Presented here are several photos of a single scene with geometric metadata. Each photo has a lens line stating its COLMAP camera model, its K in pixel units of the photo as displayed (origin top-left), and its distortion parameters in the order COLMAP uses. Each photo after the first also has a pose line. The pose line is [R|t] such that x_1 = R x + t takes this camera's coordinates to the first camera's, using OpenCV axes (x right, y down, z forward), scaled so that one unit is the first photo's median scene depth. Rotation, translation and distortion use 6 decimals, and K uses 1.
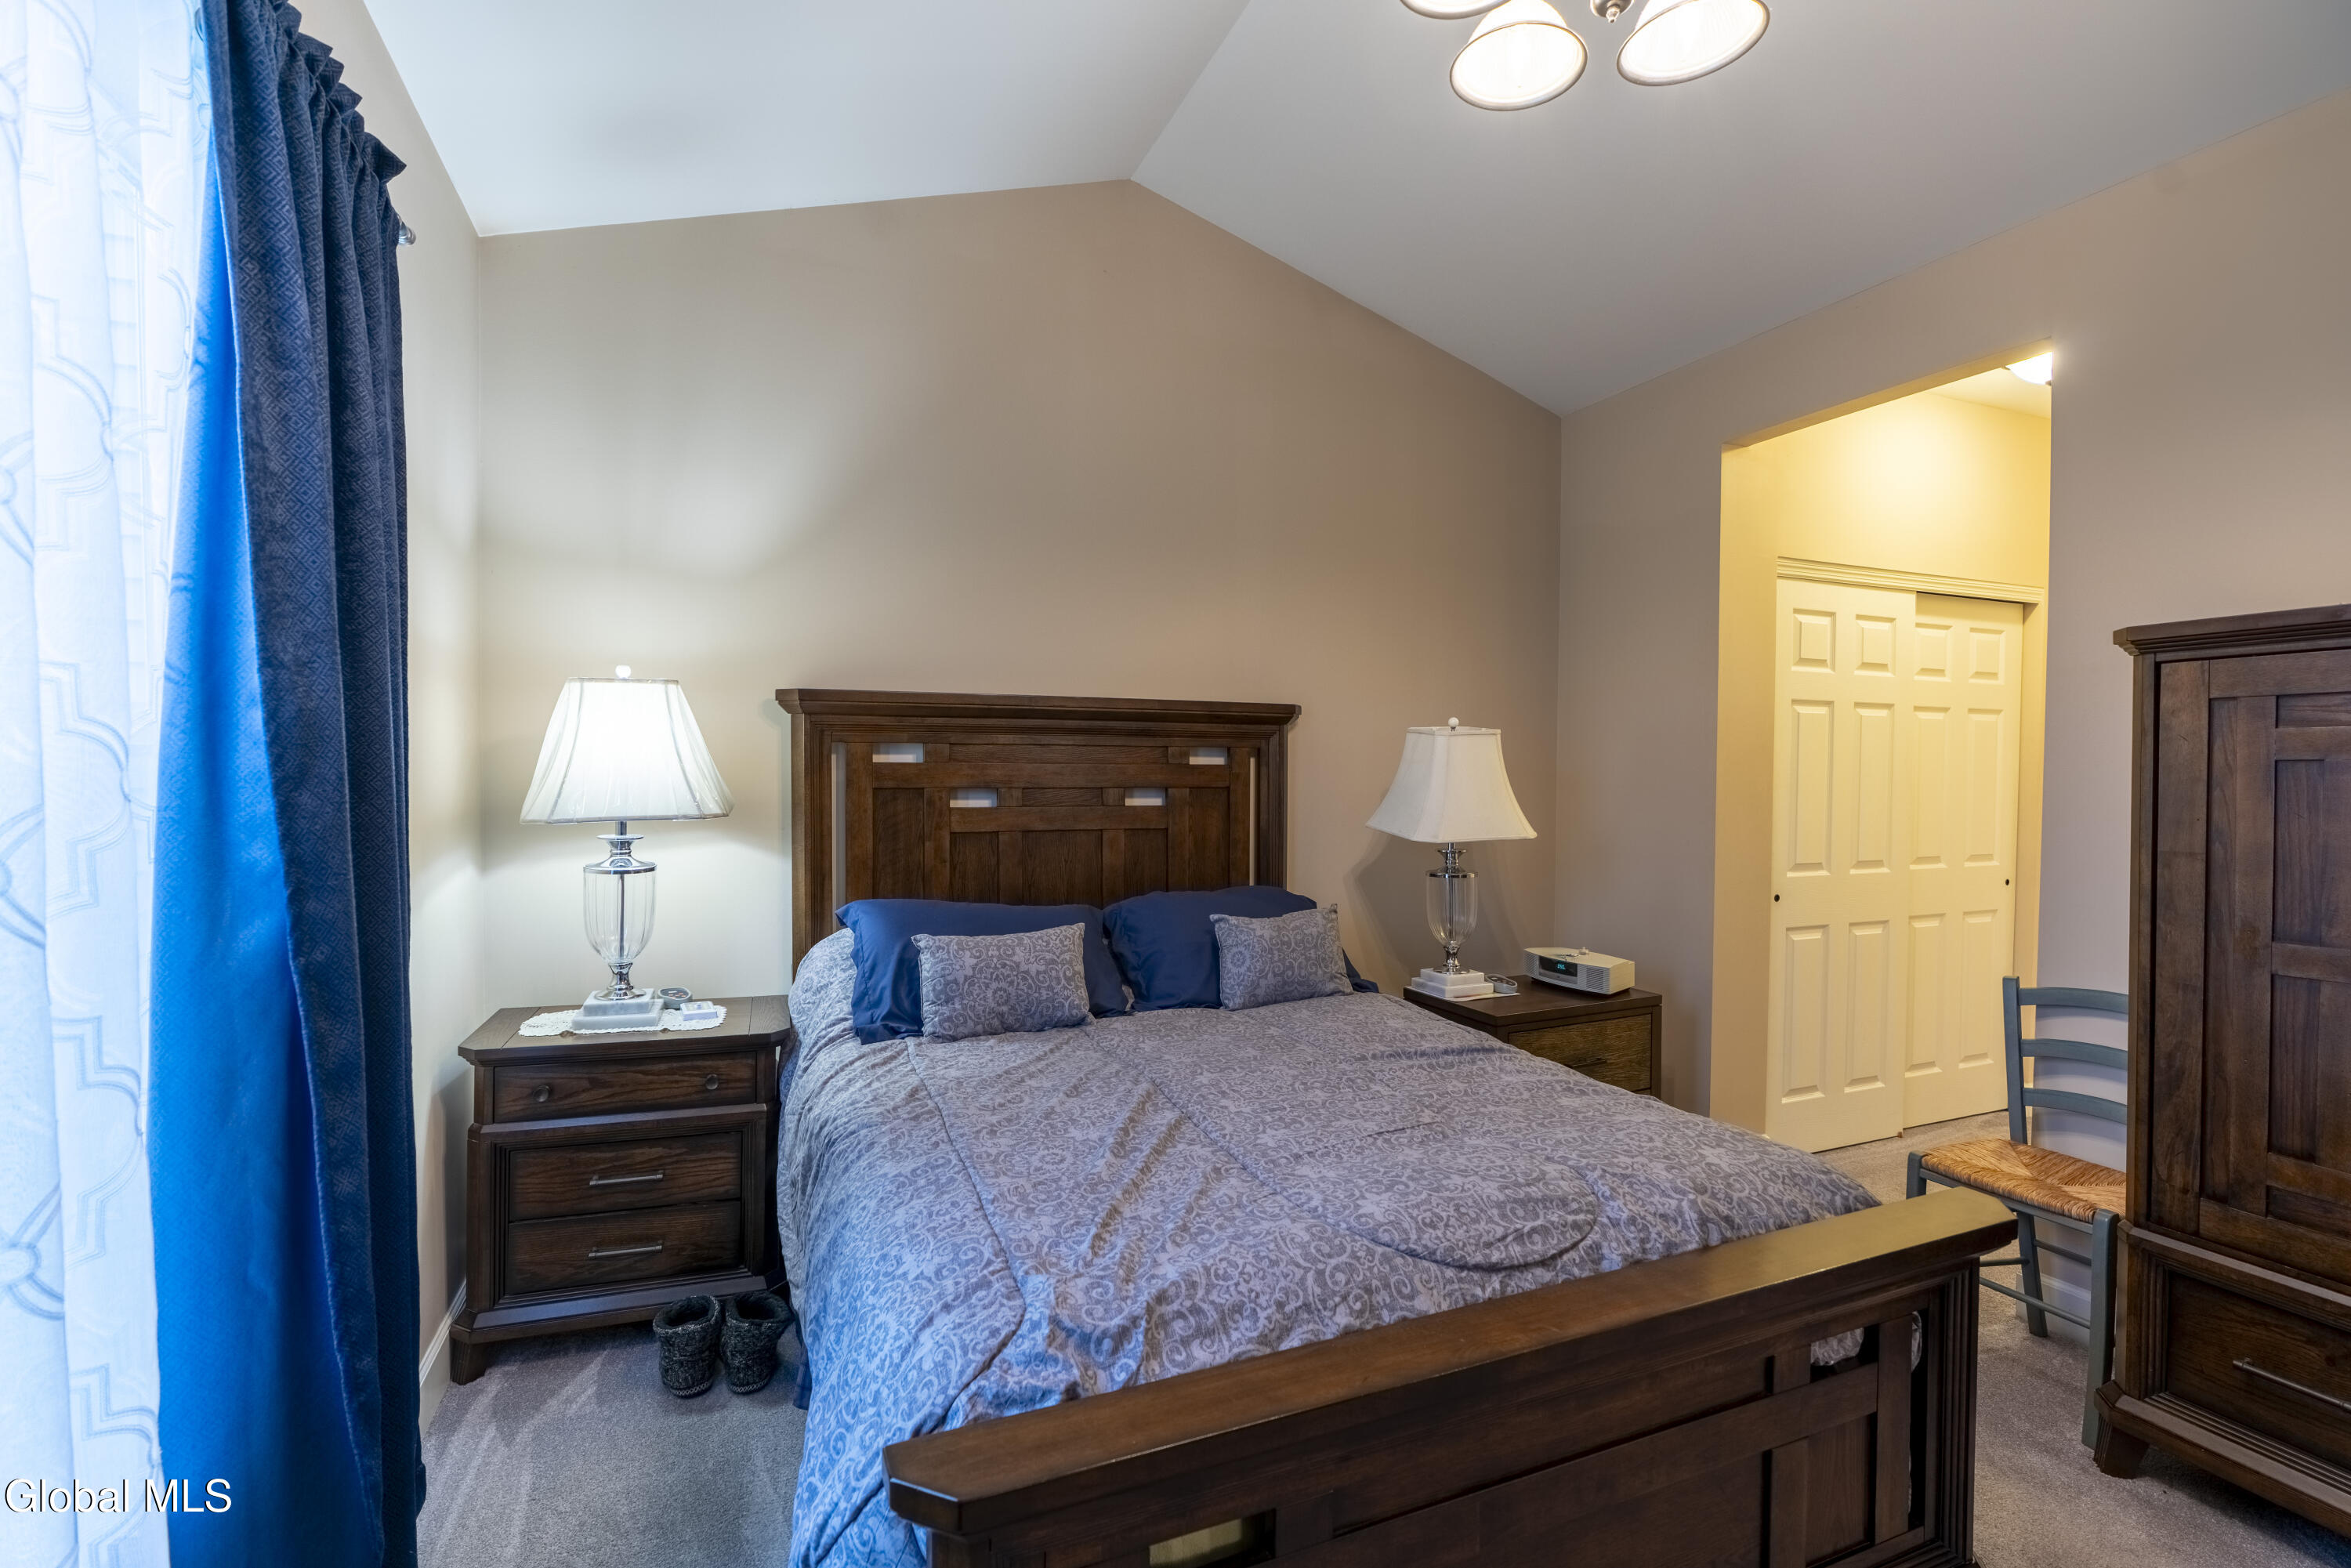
lens RADIAL K [[1036.2, 0, 1170.2], [0, 1036.2, 794.8], [0, 0, 1]] dist [-0.007015, 0.001644]
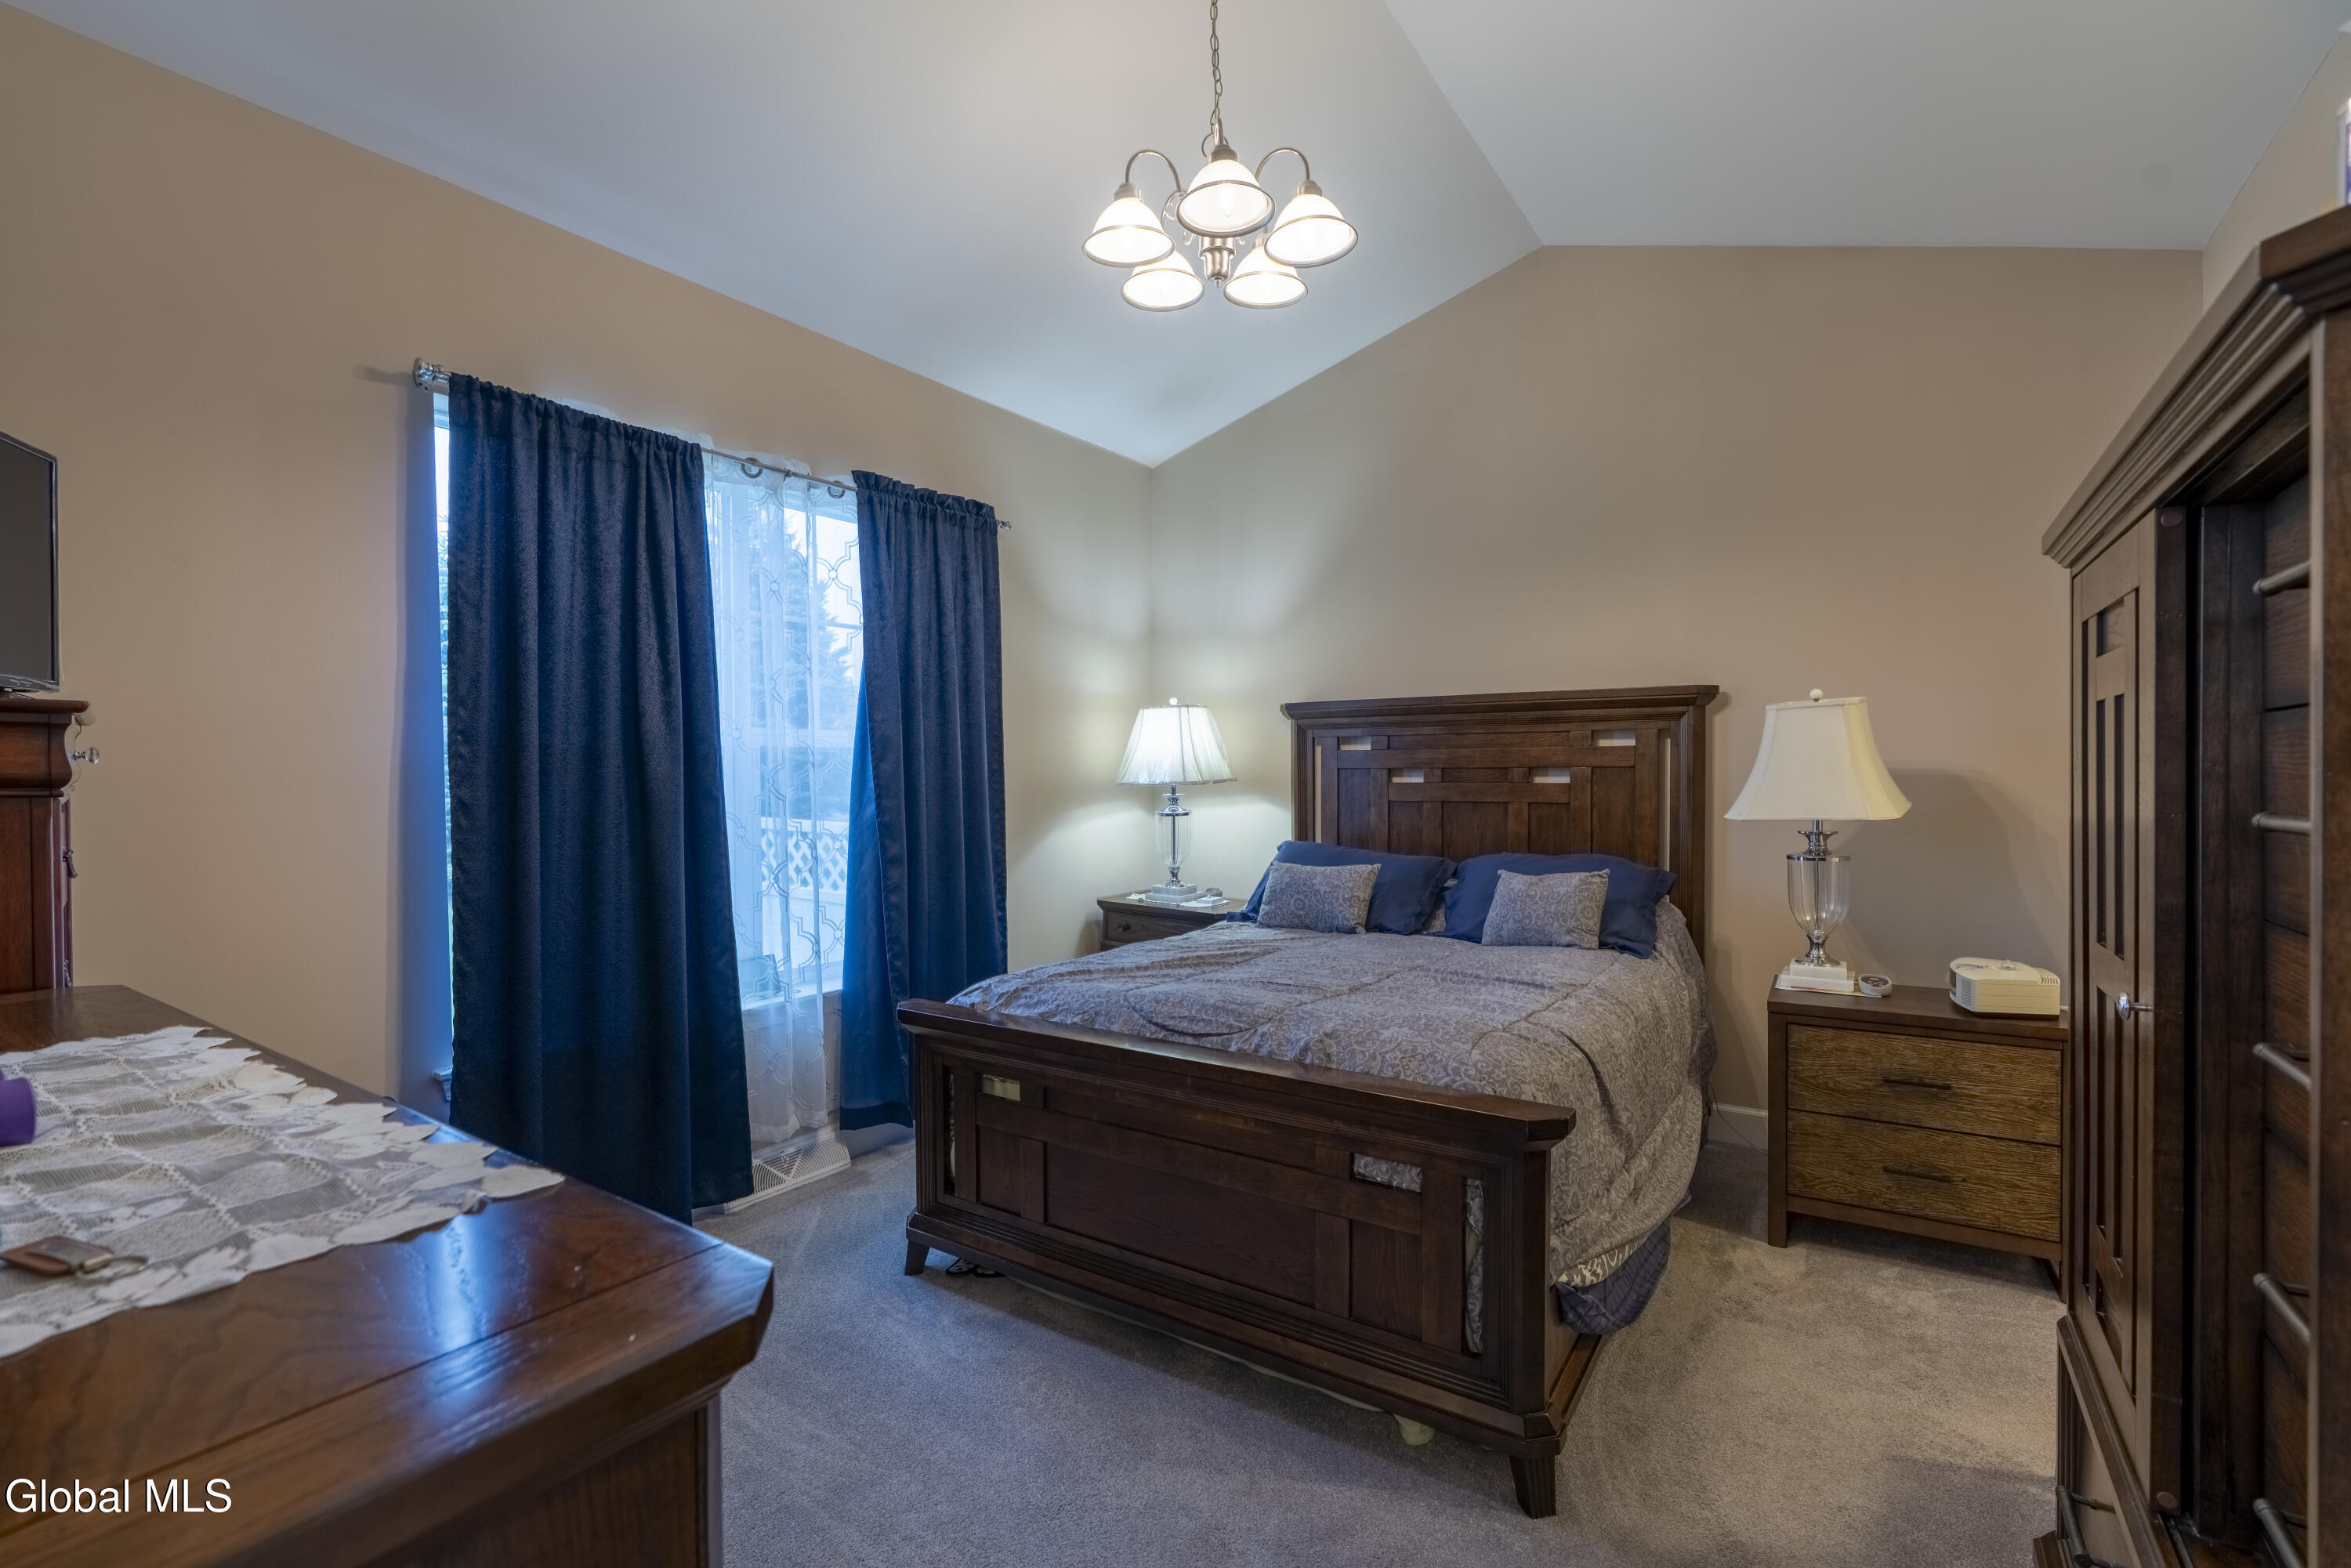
lens RADIAL K [[1036.2, 0, 1187.0], [0, 1036.2, 775.4], [0, 0, 1]] dist [-0.007015, 0.001644]
pose [[0.567621, -0.002323, -0.823287, 0.735251], [-0.010723, 0.999890, -0.010215, 0.019192], [0.823220, 0.014626, 0.567534, 0.010596]]
